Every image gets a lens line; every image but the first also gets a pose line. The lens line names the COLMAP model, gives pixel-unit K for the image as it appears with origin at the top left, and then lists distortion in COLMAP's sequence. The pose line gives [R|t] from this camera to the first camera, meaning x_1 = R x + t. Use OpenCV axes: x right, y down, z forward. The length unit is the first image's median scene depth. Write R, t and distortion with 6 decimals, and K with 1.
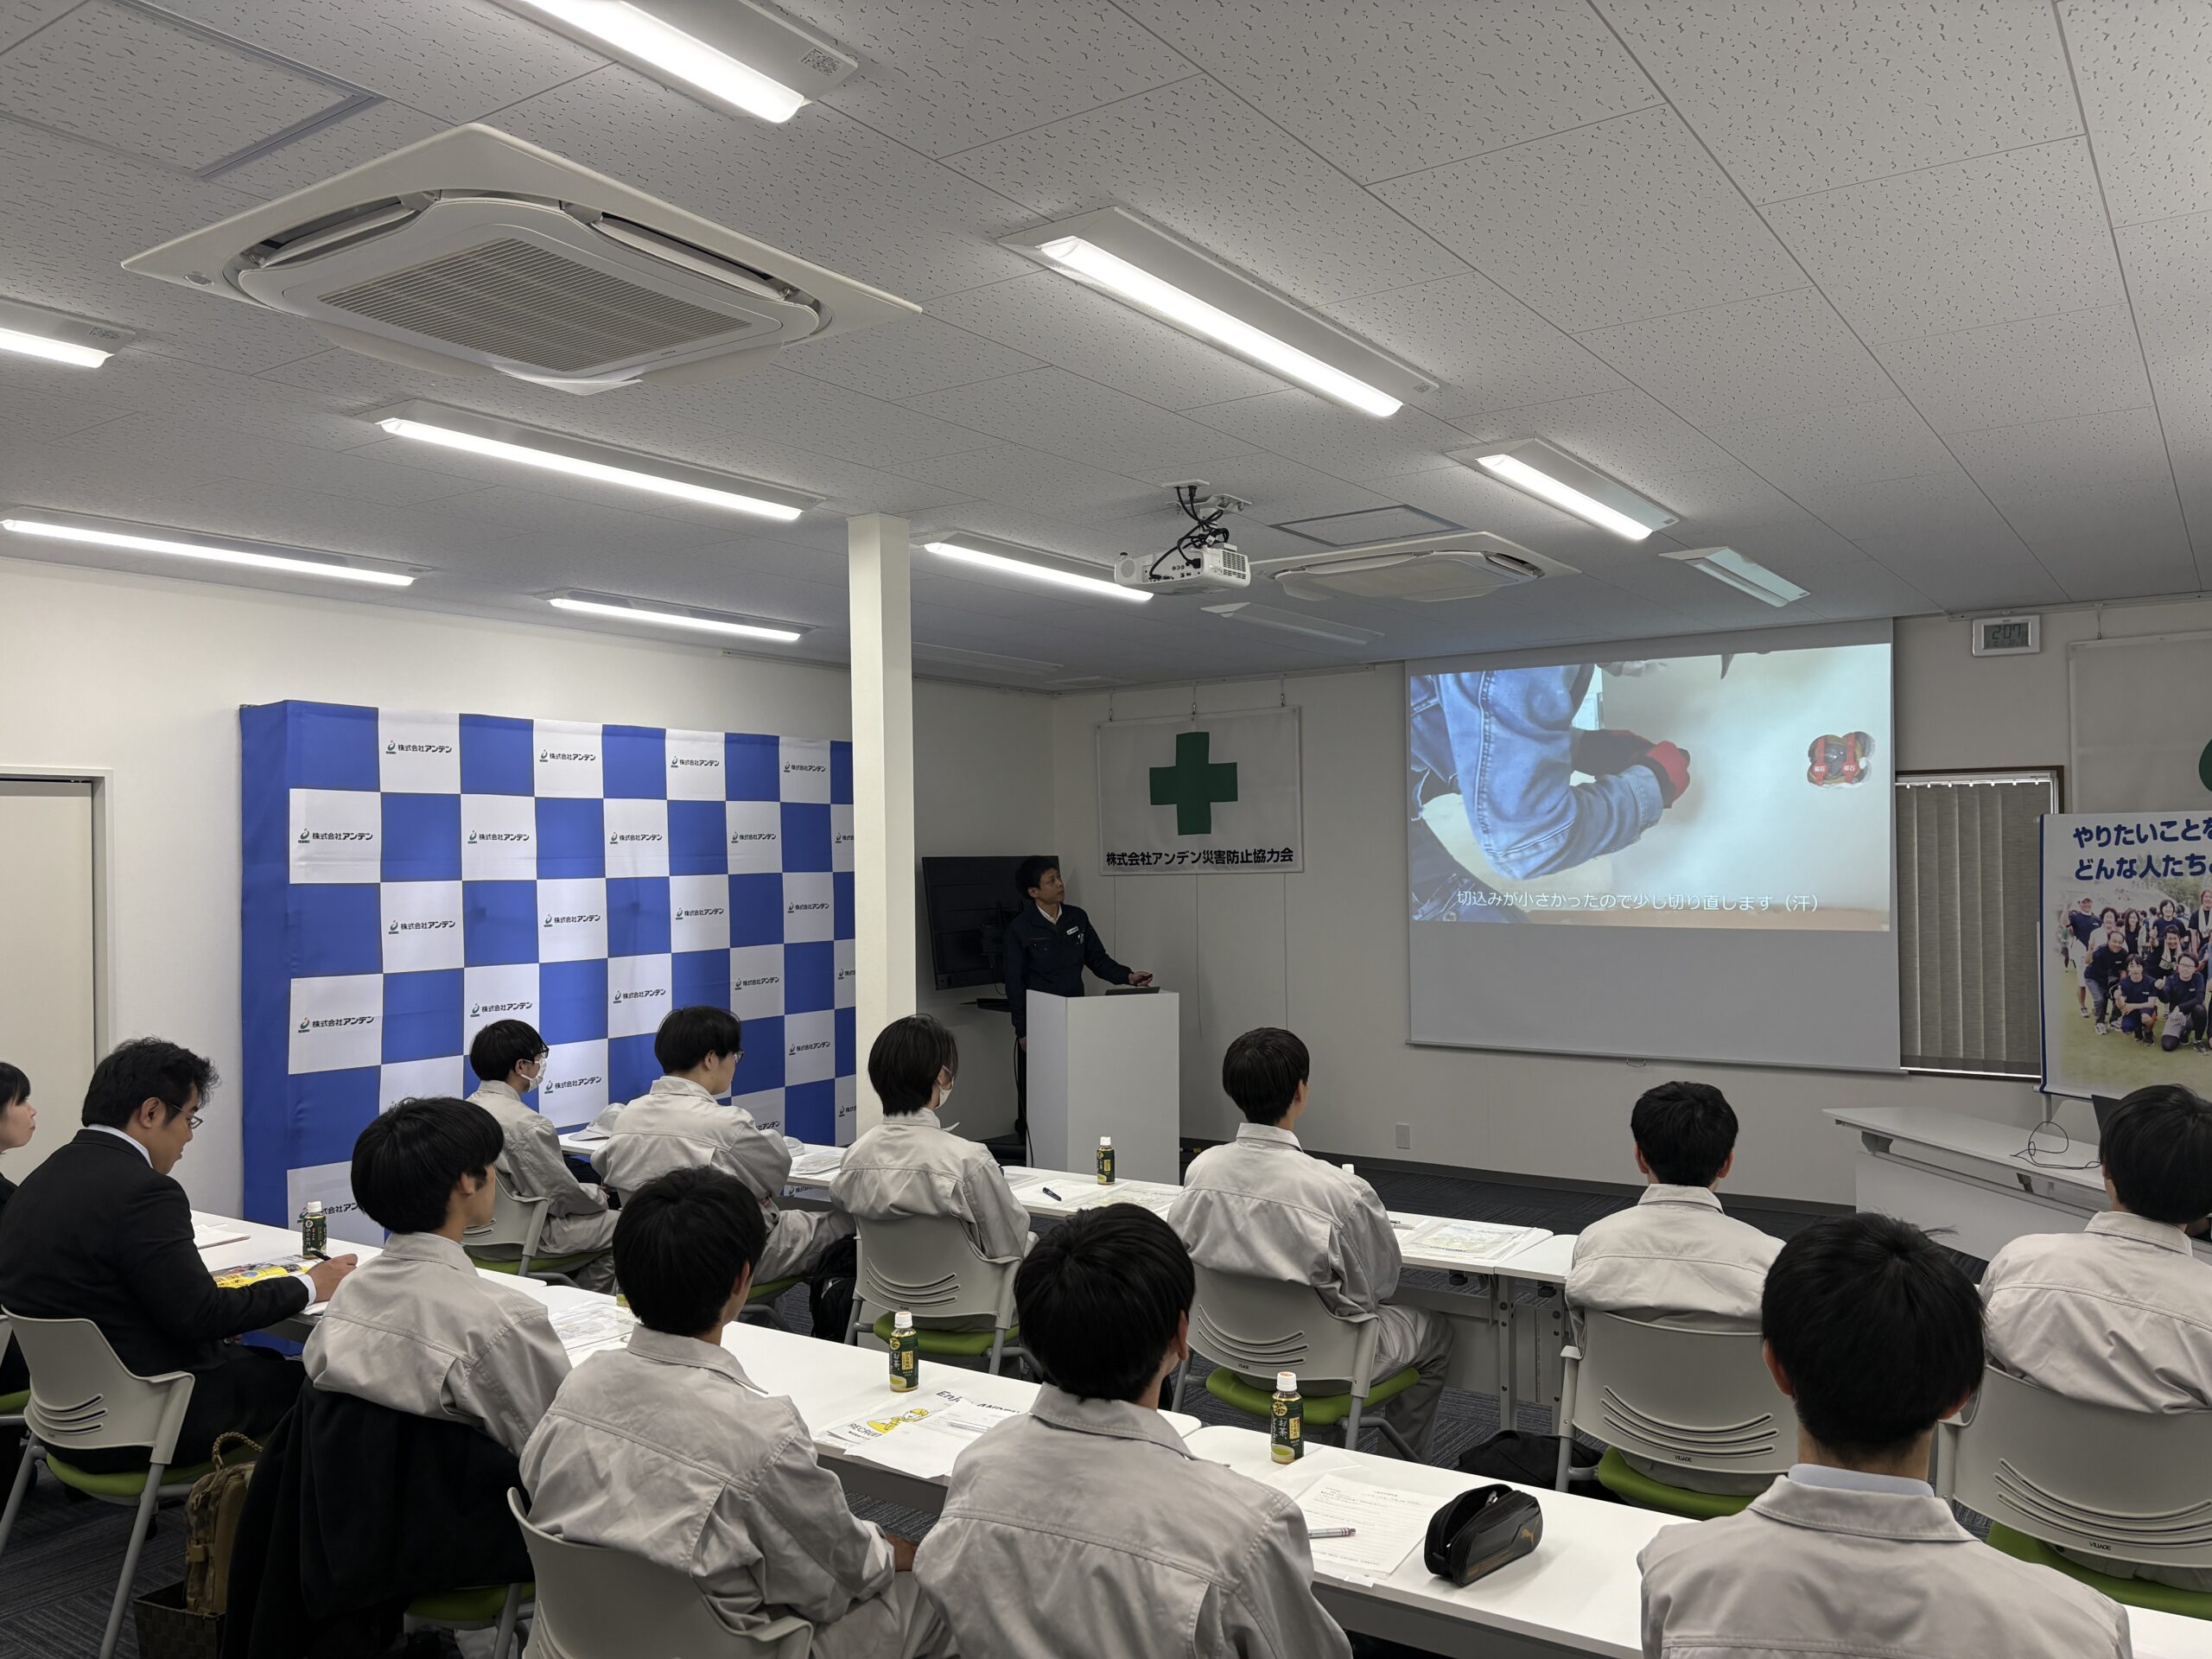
lens RADIAL K [[1657.0, 0, 1107.5], [0, 1657.0, 853.4], [0, 0, 1]] dist [0.045014, -0.015924]
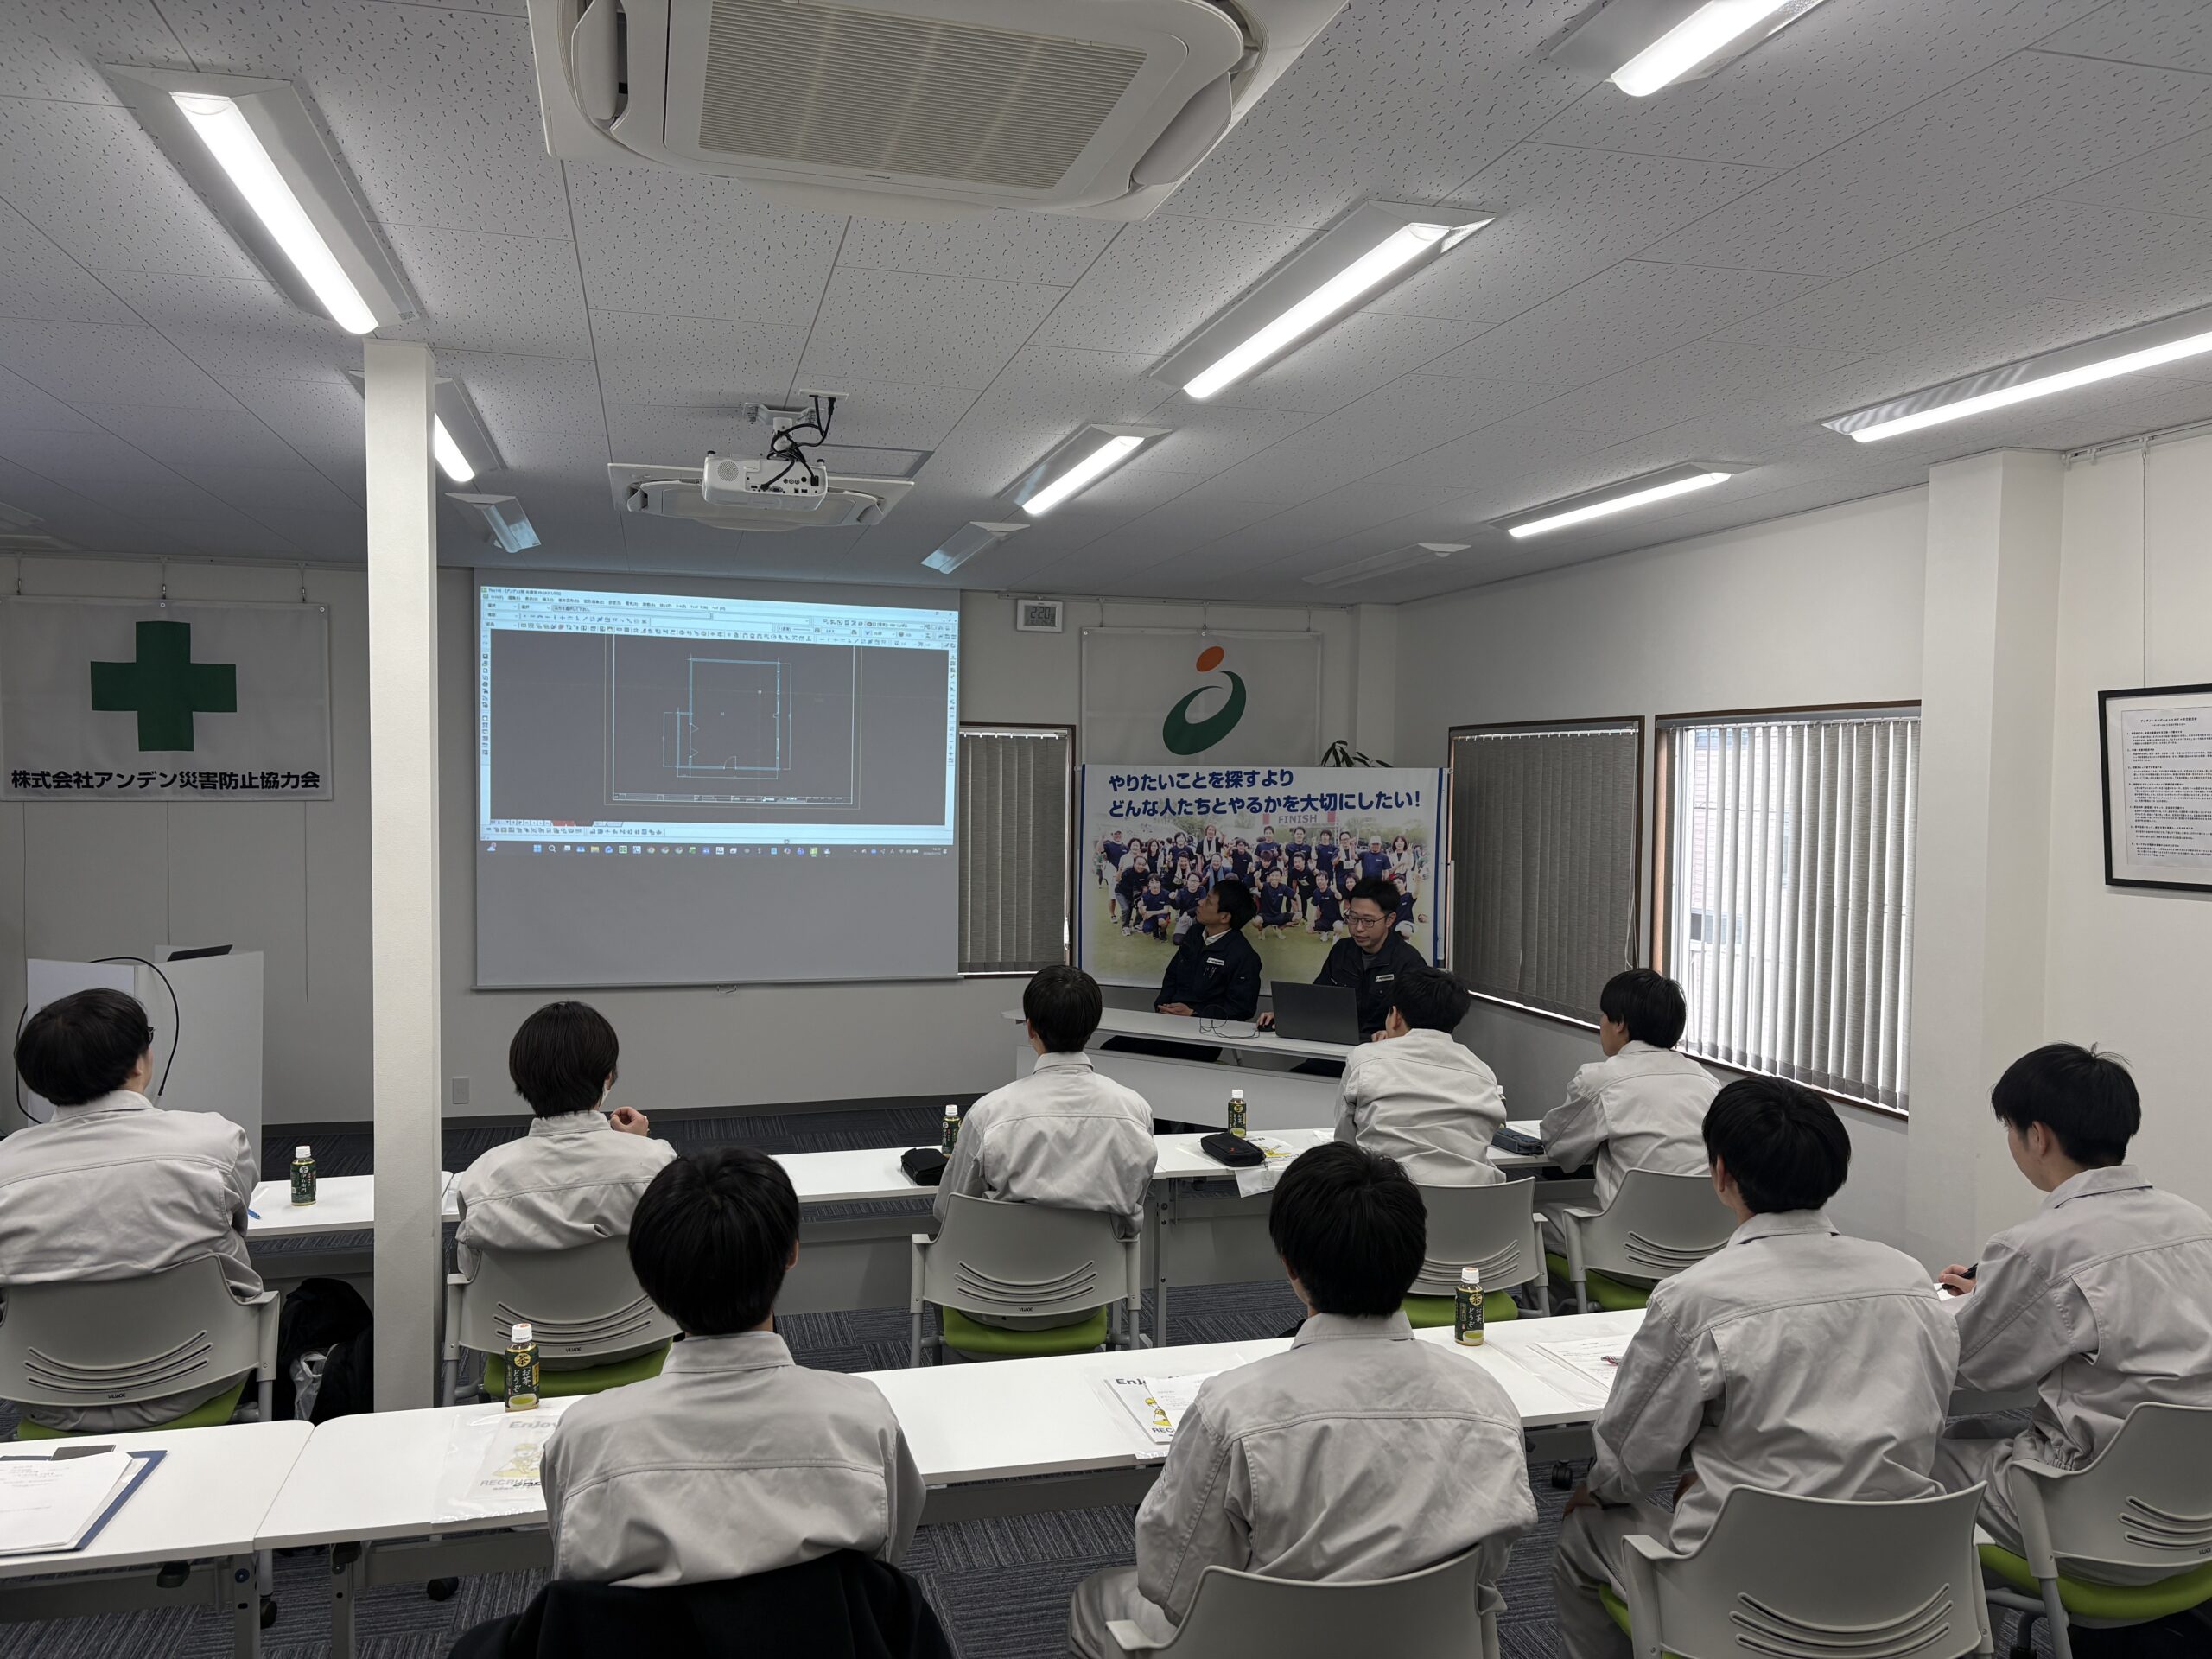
lens RADIAL K [[1657.0, 0, 1122.0], [0, 1657.0, 852.1], [0, 0, 1]] dist [0.045014, -0.015924]
pose [[0.650173, -0.012702, 0.759680, -0.389442], [-0.021942, 0.999129, 0.035485, -0.002086], [-0.759470, -0.039740, 0.649328, 0.178995]]
